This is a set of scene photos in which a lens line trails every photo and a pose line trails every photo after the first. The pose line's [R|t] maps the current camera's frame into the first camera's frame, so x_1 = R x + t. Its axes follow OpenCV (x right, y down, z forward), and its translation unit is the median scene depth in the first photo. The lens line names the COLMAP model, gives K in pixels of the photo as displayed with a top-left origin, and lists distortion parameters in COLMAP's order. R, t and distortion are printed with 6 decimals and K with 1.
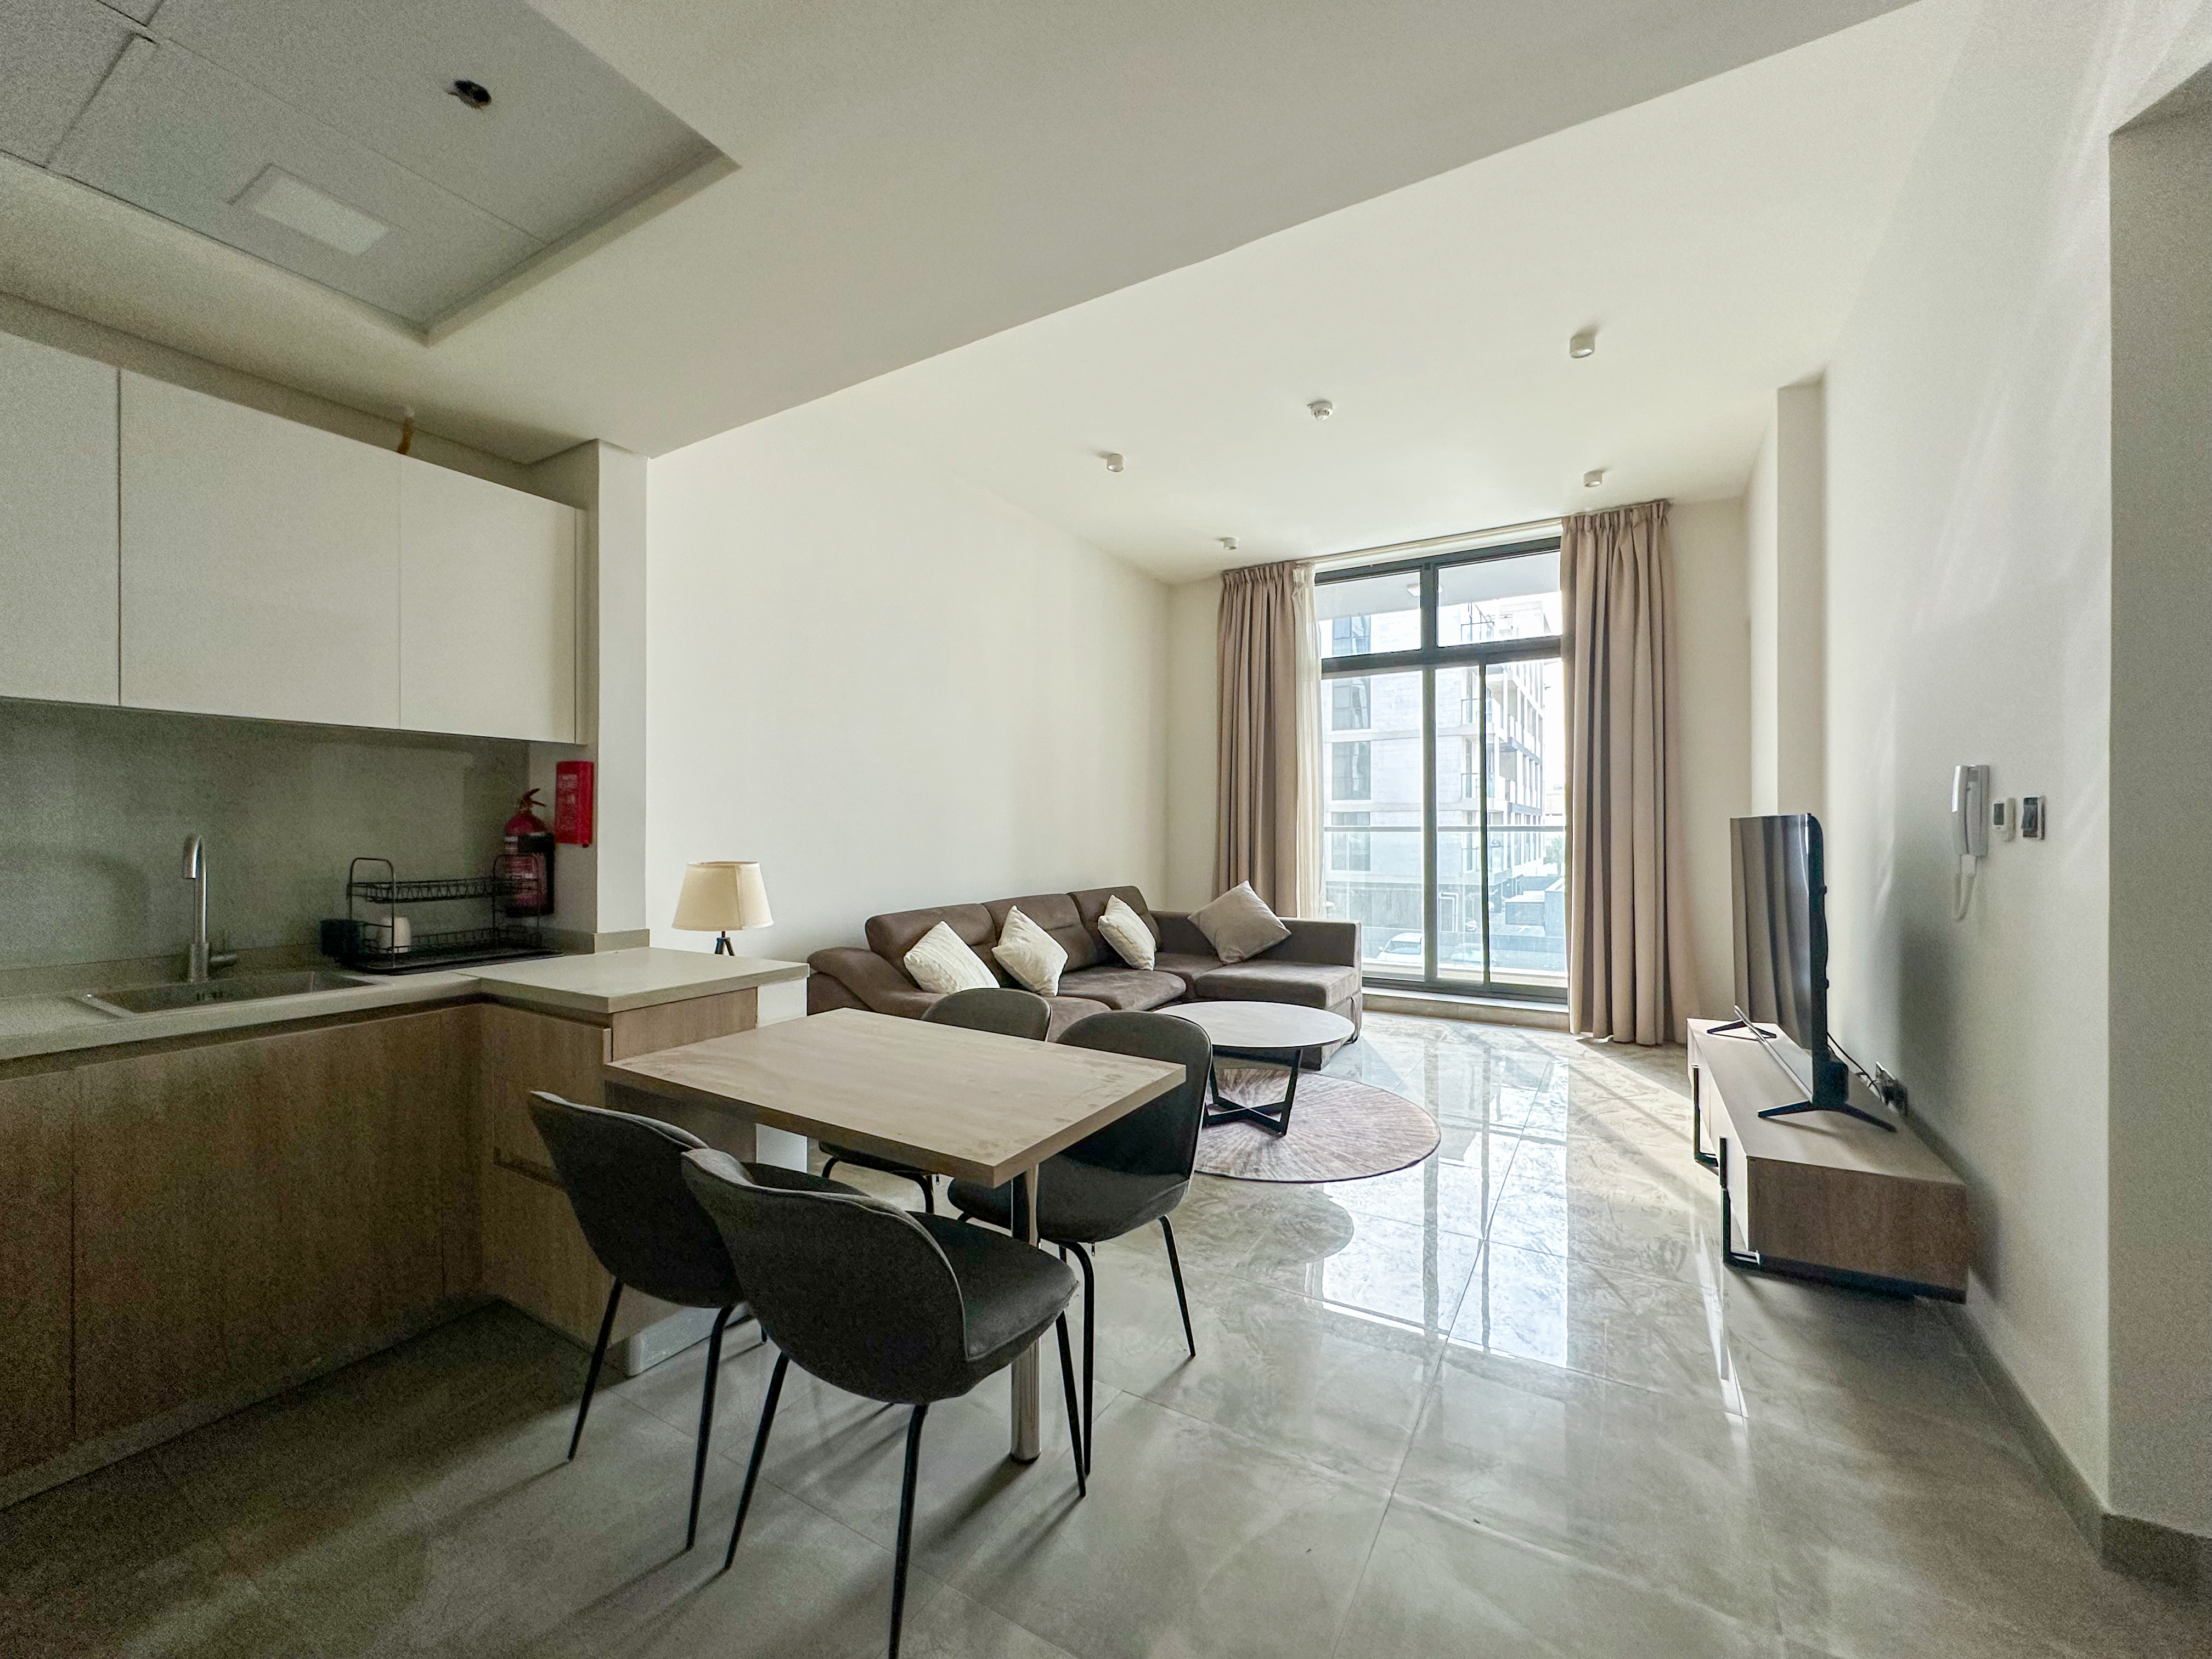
lens RADIAL K [[884.2, 0, 1106.0], [0, 884.2, 829.5], [0, 0, 1]] dist [-0.001611, 0.000052]
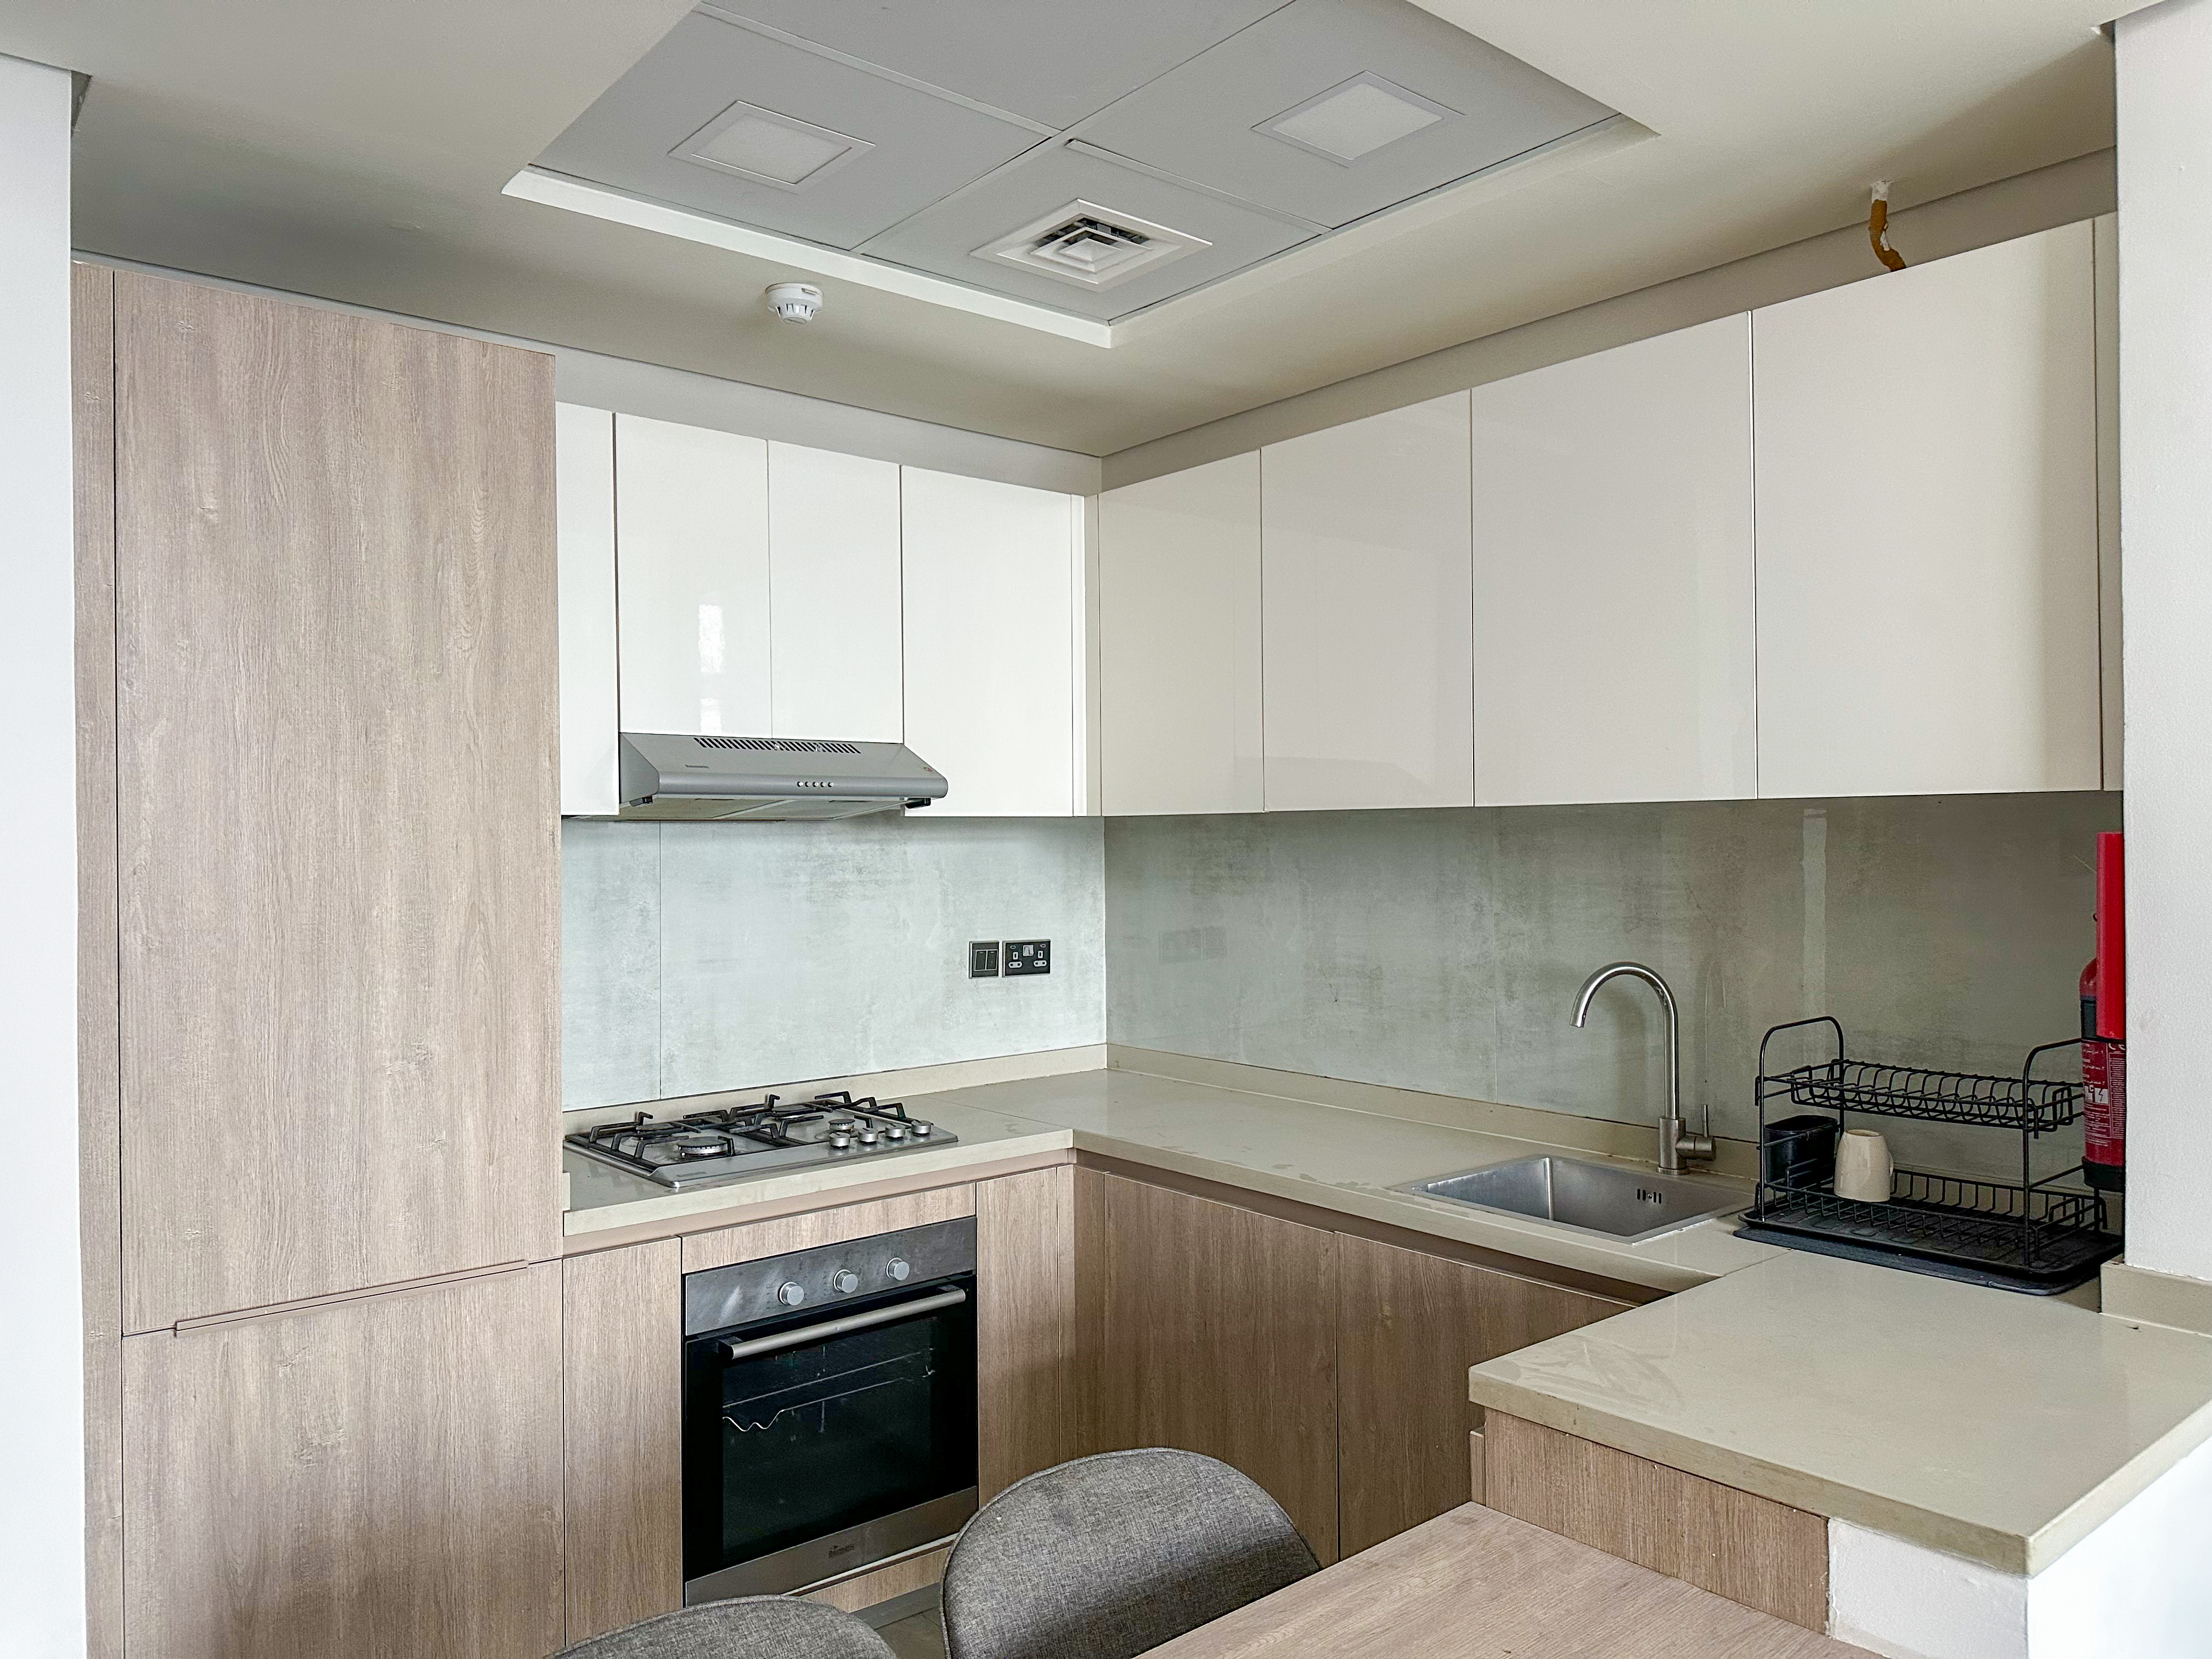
lens RADIAL K [[1555.4, 0, 1102.6], [0, 1555.4, 834.0], [0, 0, 1]] dist [0.043429, -0.063745]
pose [[-0.329833, 0.000066, -0.944039, 0.196747], [0.009206, 0.999953, -0.003146, -0.064192], [0.943995, -0.009728, -0.329818, 0.657041]]
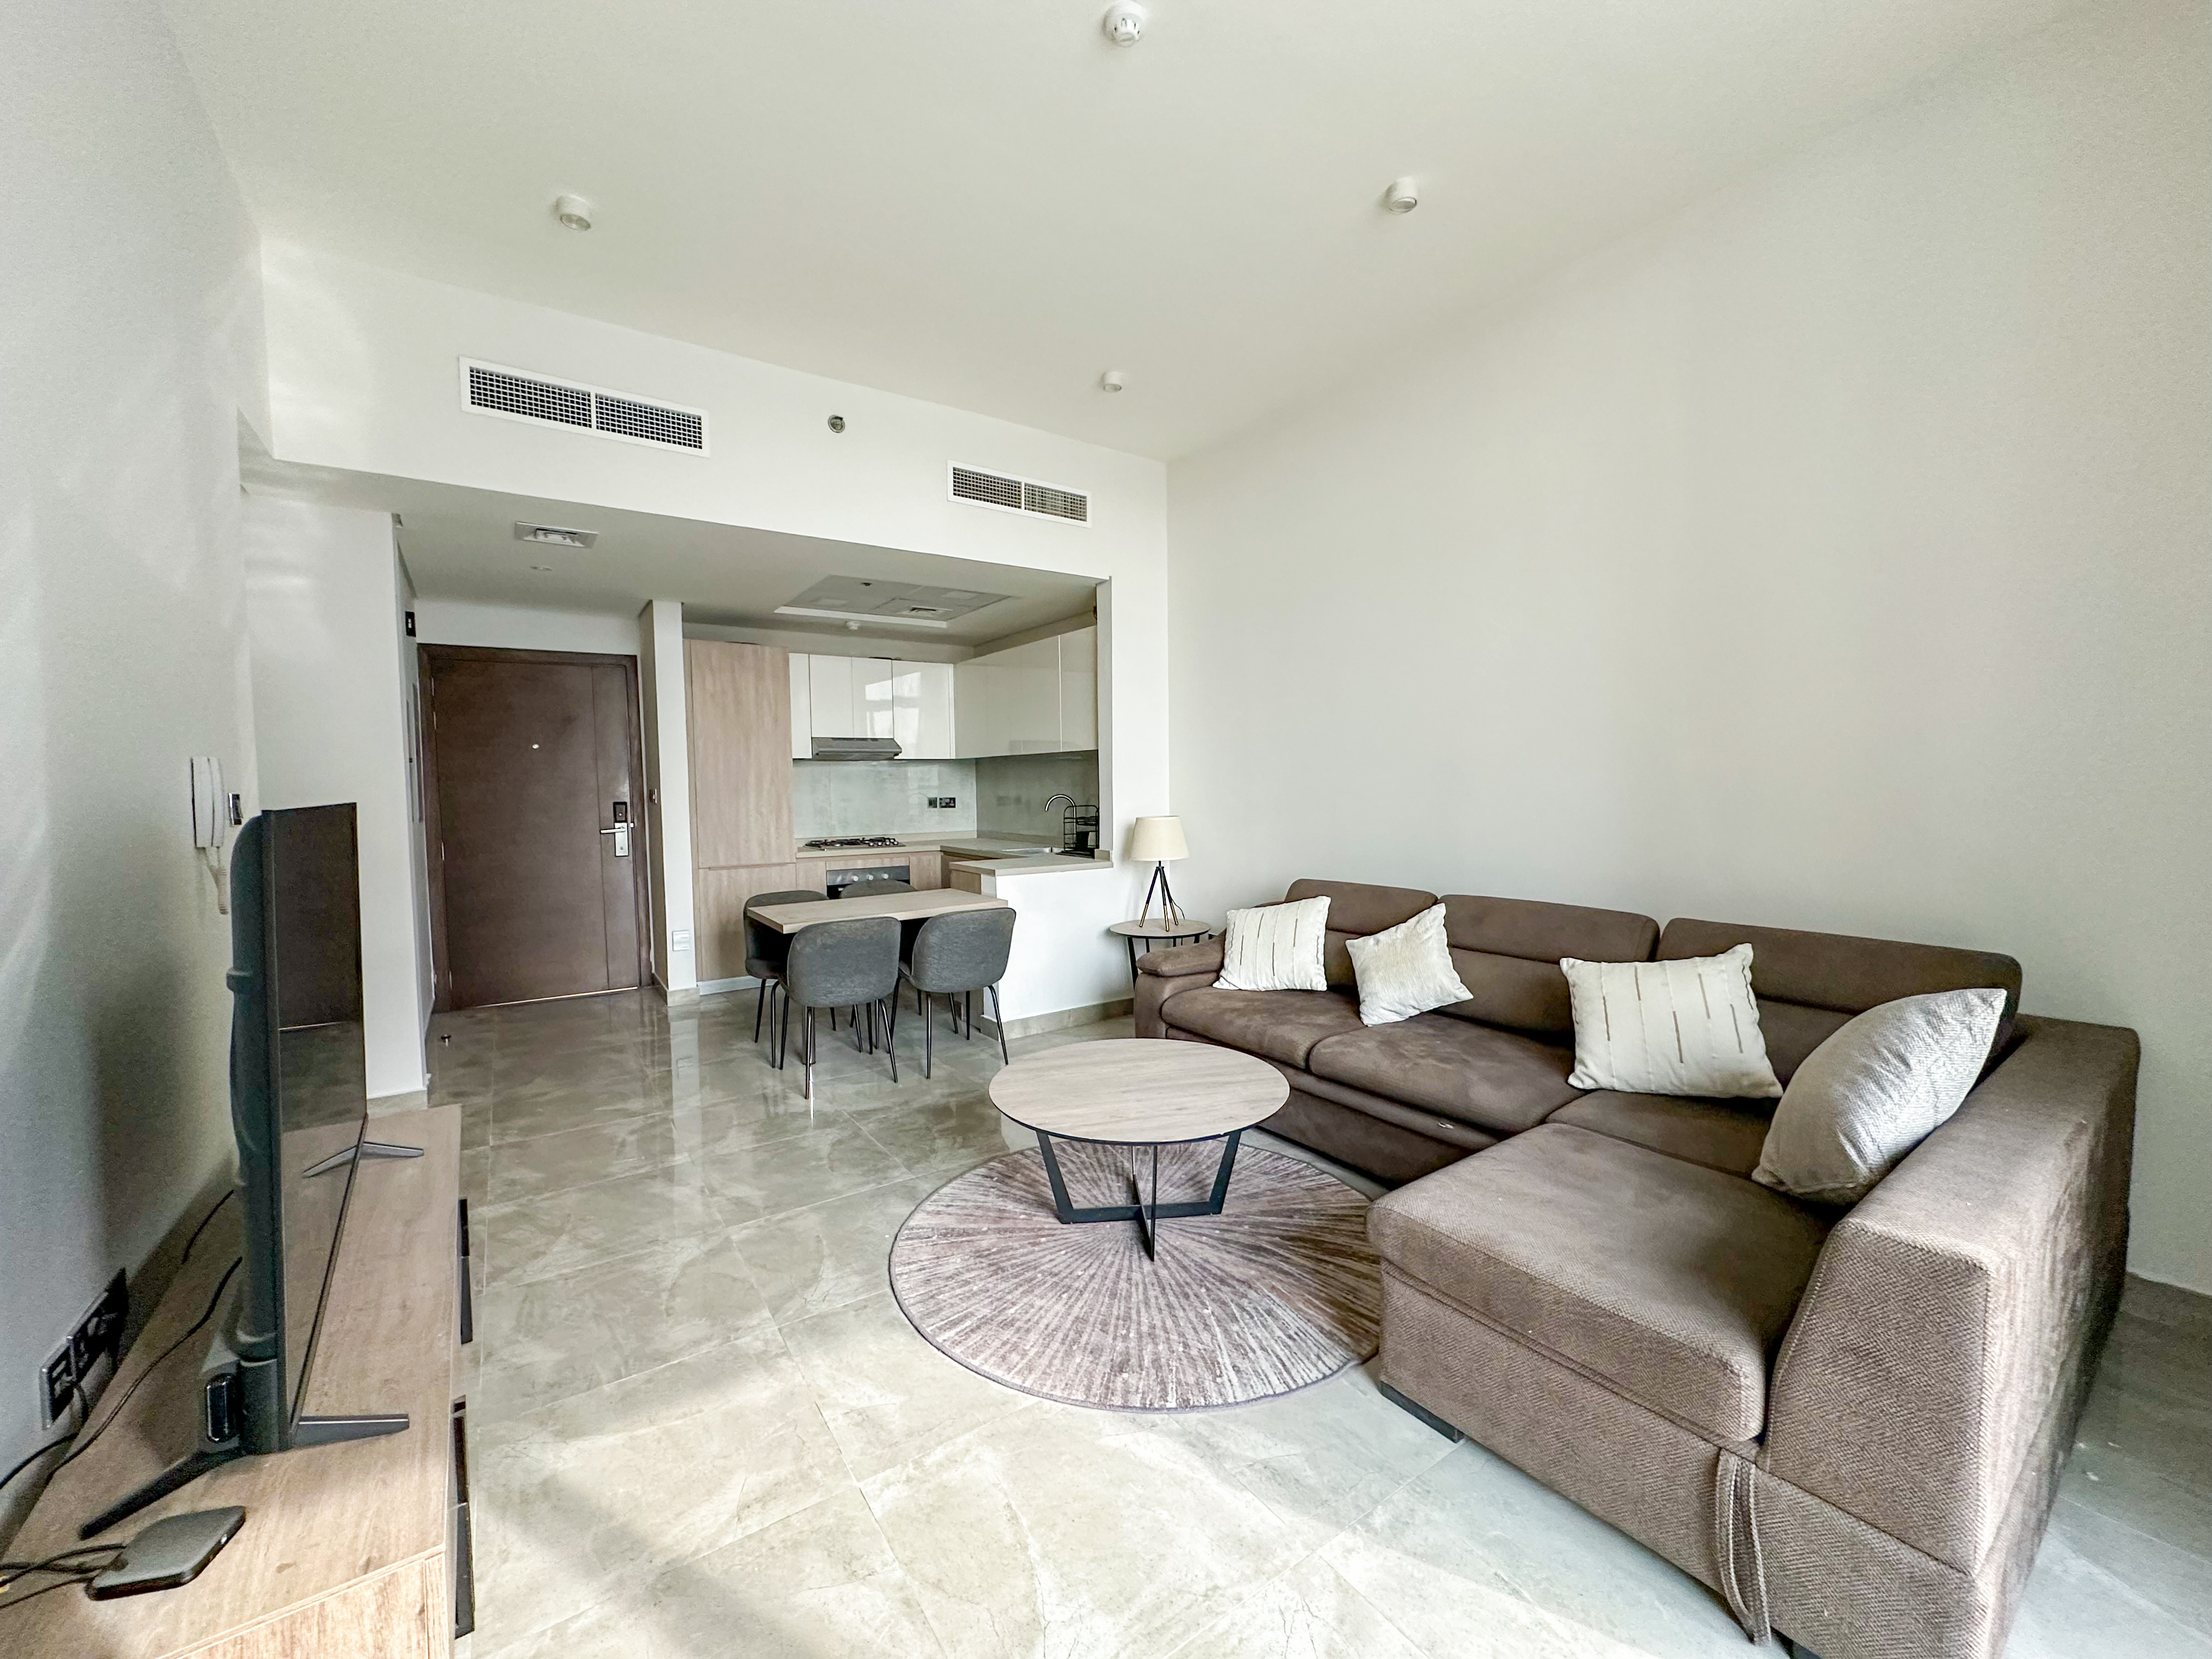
lens RADIAL K [[881.7, 0, 1106.9], [0, 881.7, 830.3], [0, 0, 1]] dist [0.000685, -0.000592]
pose [[-0.419471, 0.055149, -0.906092, 0.925002], [0.012943, 0.998415, 0.054776, -0.021158], [0.907676, 0.011249, -0.419520, 1.485692]]
